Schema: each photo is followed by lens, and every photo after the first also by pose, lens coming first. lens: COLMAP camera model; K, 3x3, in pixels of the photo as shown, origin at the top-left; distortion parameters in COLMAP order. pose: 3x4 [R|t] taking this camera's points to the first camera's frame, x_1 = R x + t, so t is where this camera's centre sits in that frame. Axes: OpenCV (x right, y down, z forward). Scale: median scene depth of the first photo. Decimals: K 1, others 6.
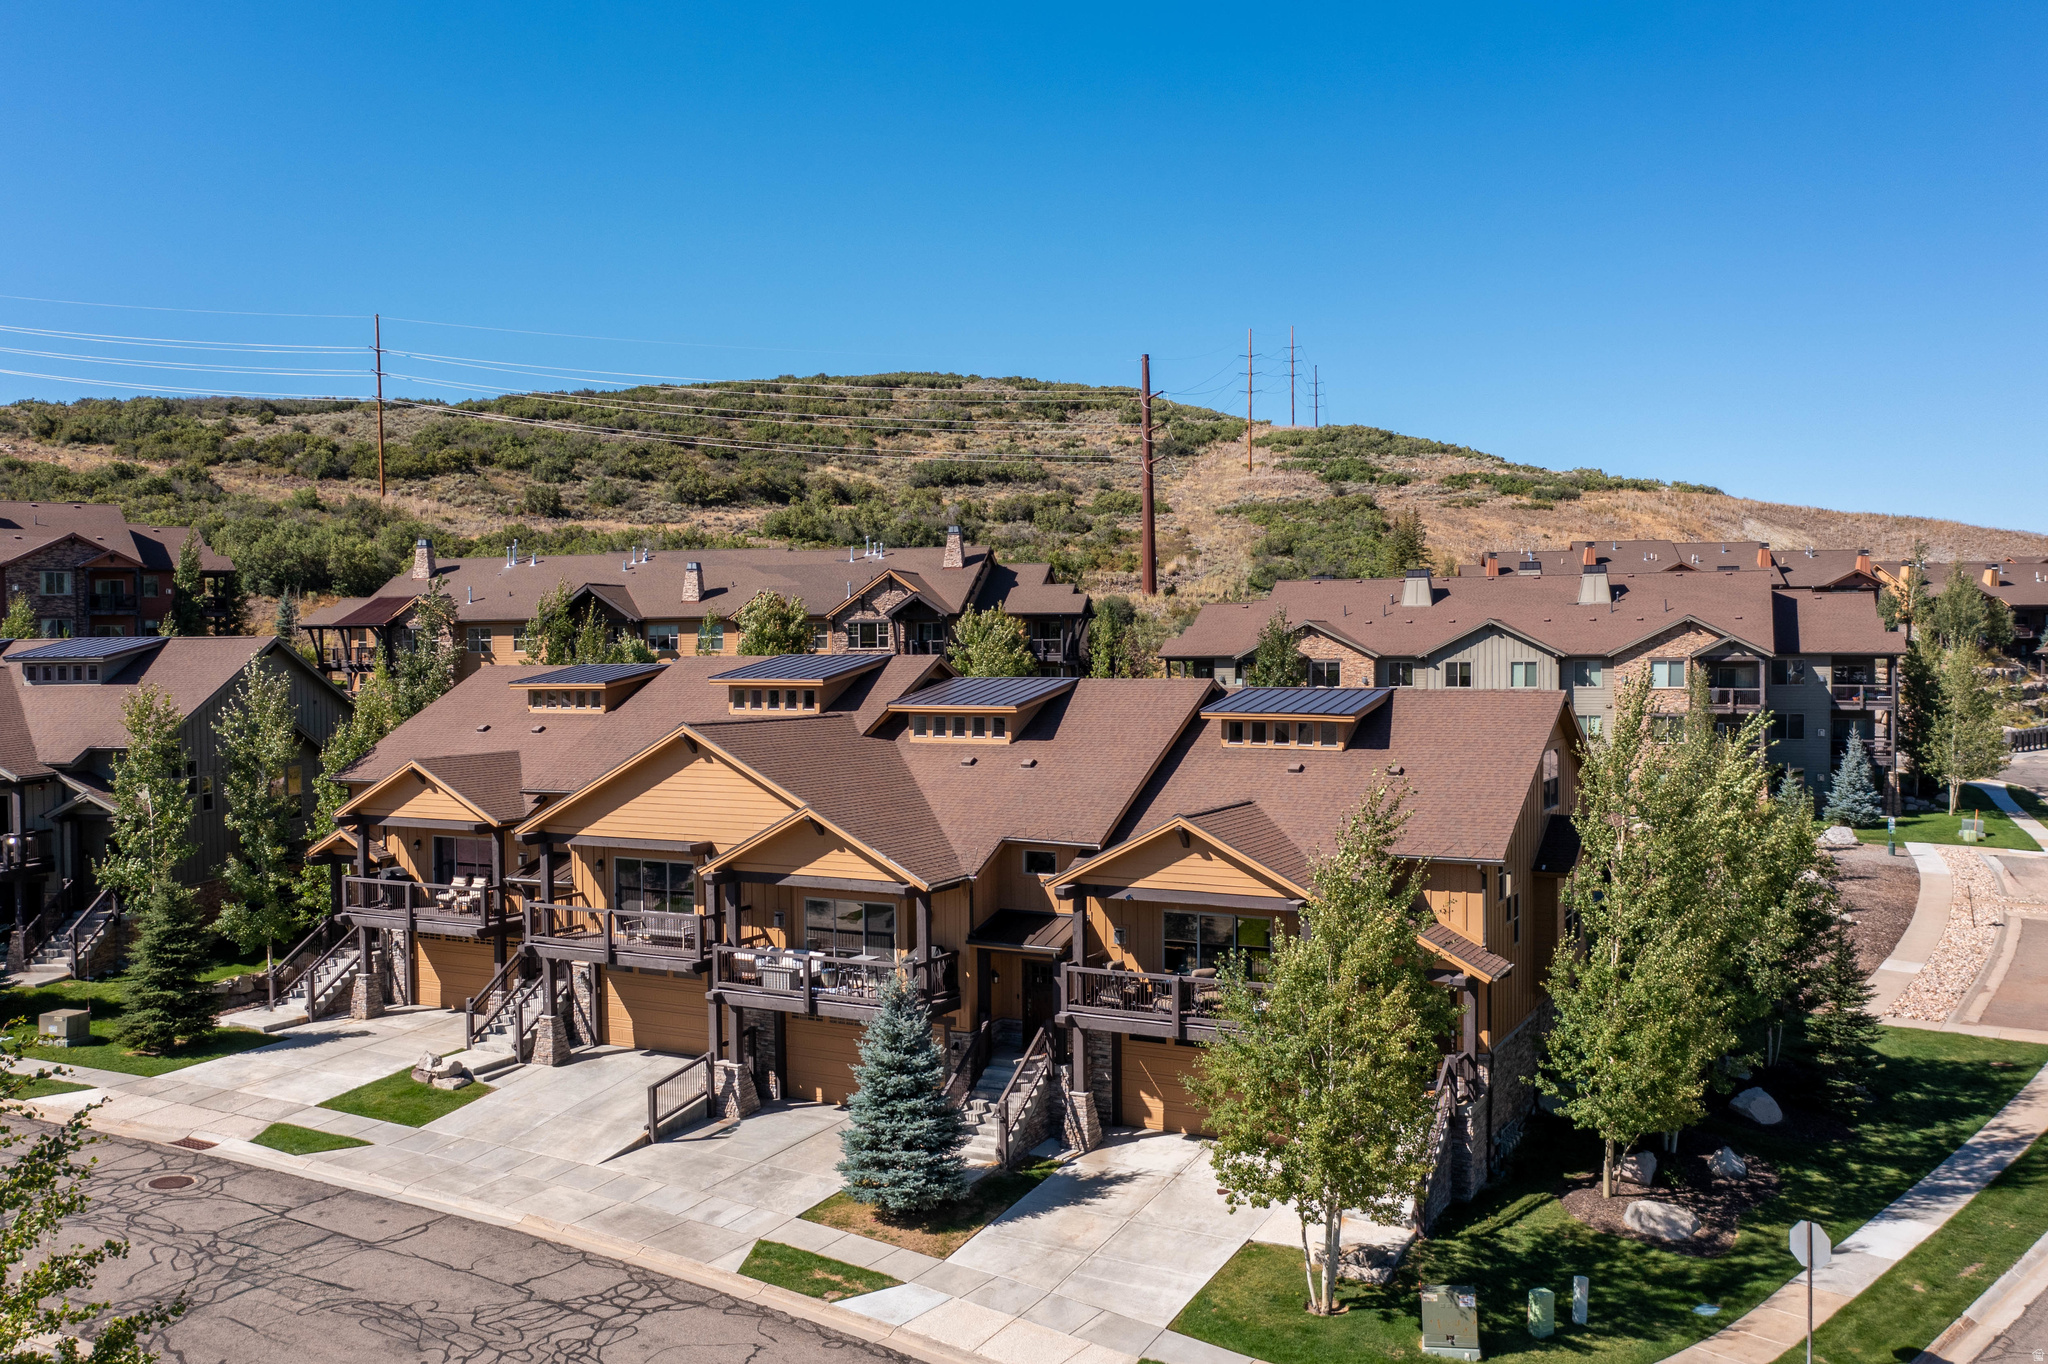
lens RADIAL K [[1758.8, 0, 975.6], [0, 1758.8, 692.5], [0, 0, 1]] dist [-0.011366, 0.006582]
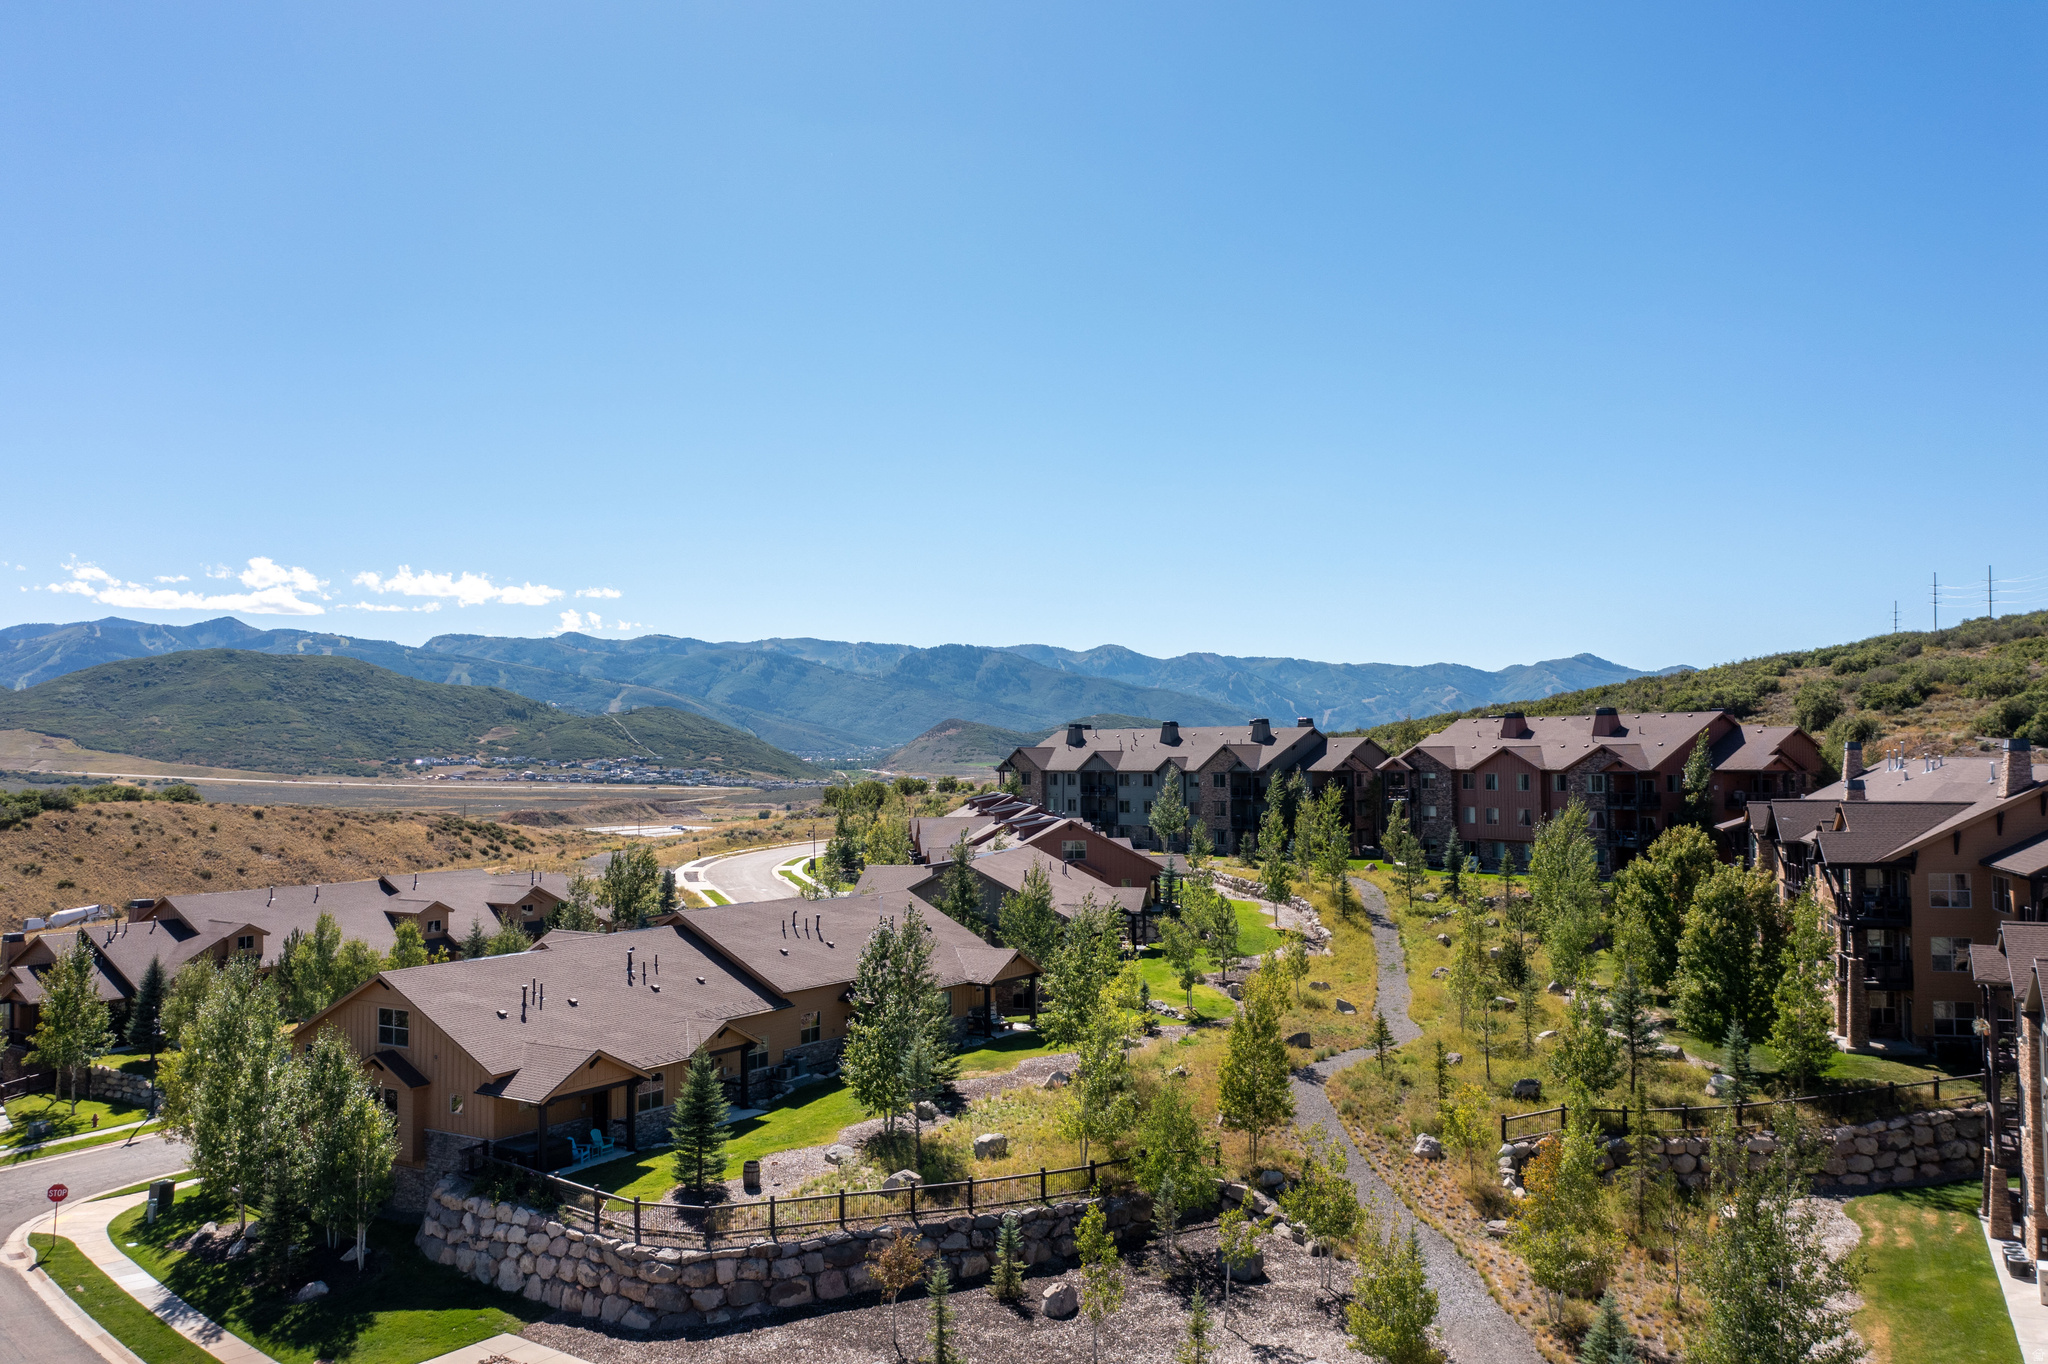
lens RADIAL K [[1633.6, 0, 1018.8], [0, 1633.6, 671.3], [0, 0, 1]] dist [-0.008271, 0.004068]
pose [[-0.047129, -0.038046, -0.998164, 0.785629], [-0.022905, 0.999053, -0.036999, -0.102324], [0.998626, 0.021119, -0.047956, 0.710453]]
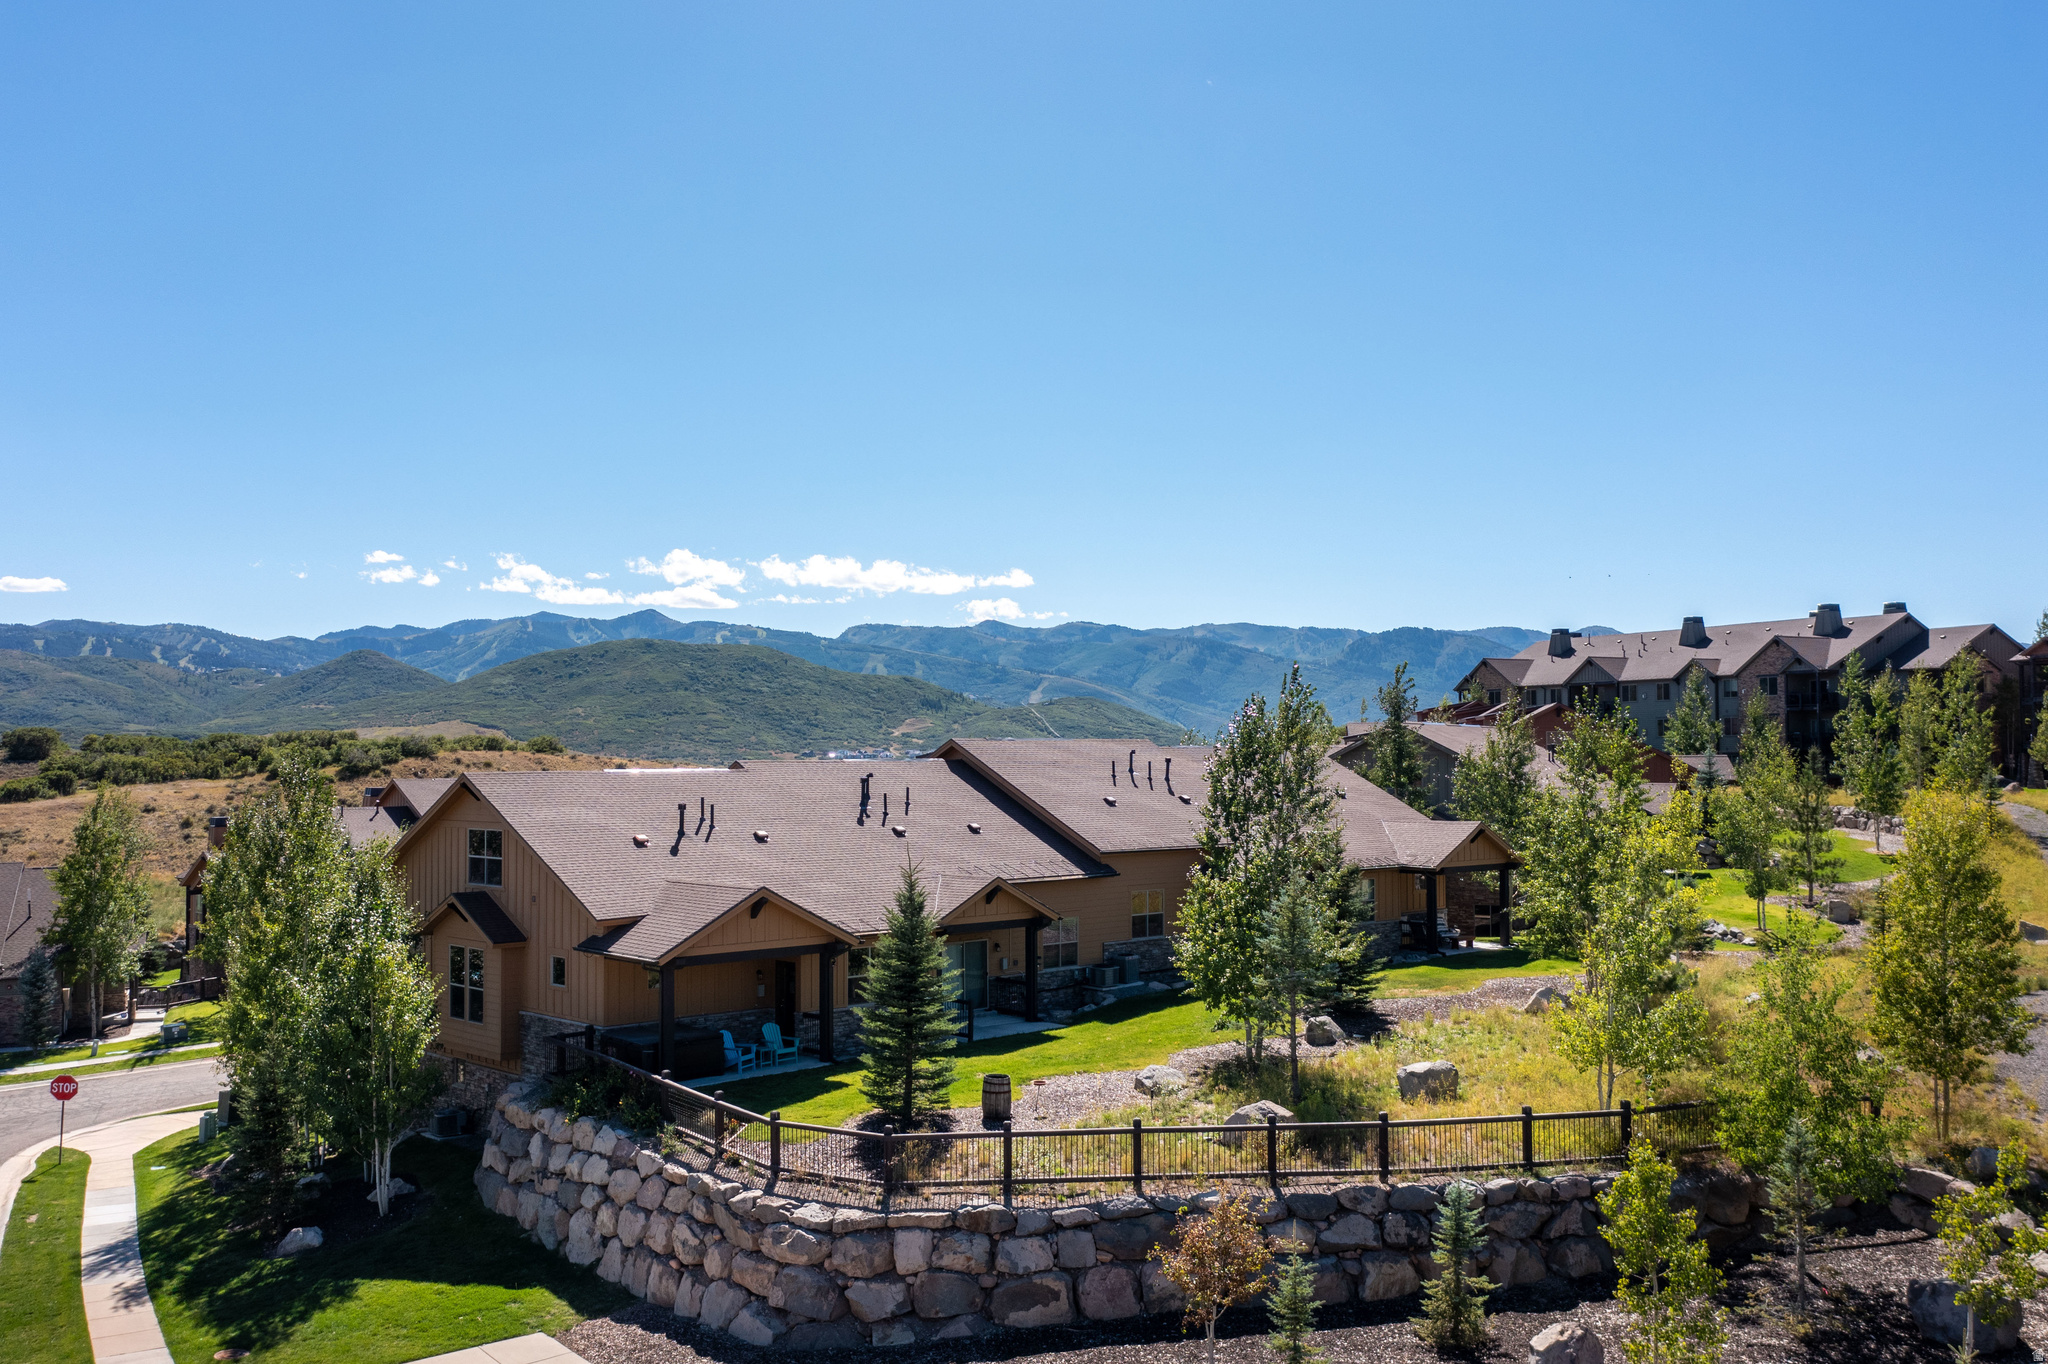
lens RADIAL K [[1813.9, 0, 1012.1], [0, 1813.9, 679.5], [0, 0, 1]] dist [-0.012203, 0.008339]
pose [[-0.298533, -0.026911, -0.954020, 0.549992], [-0.022574, 0.999522, -0.021131, -0.017662], [0.954132, 0.015228, -0.298997, 0.703038]]
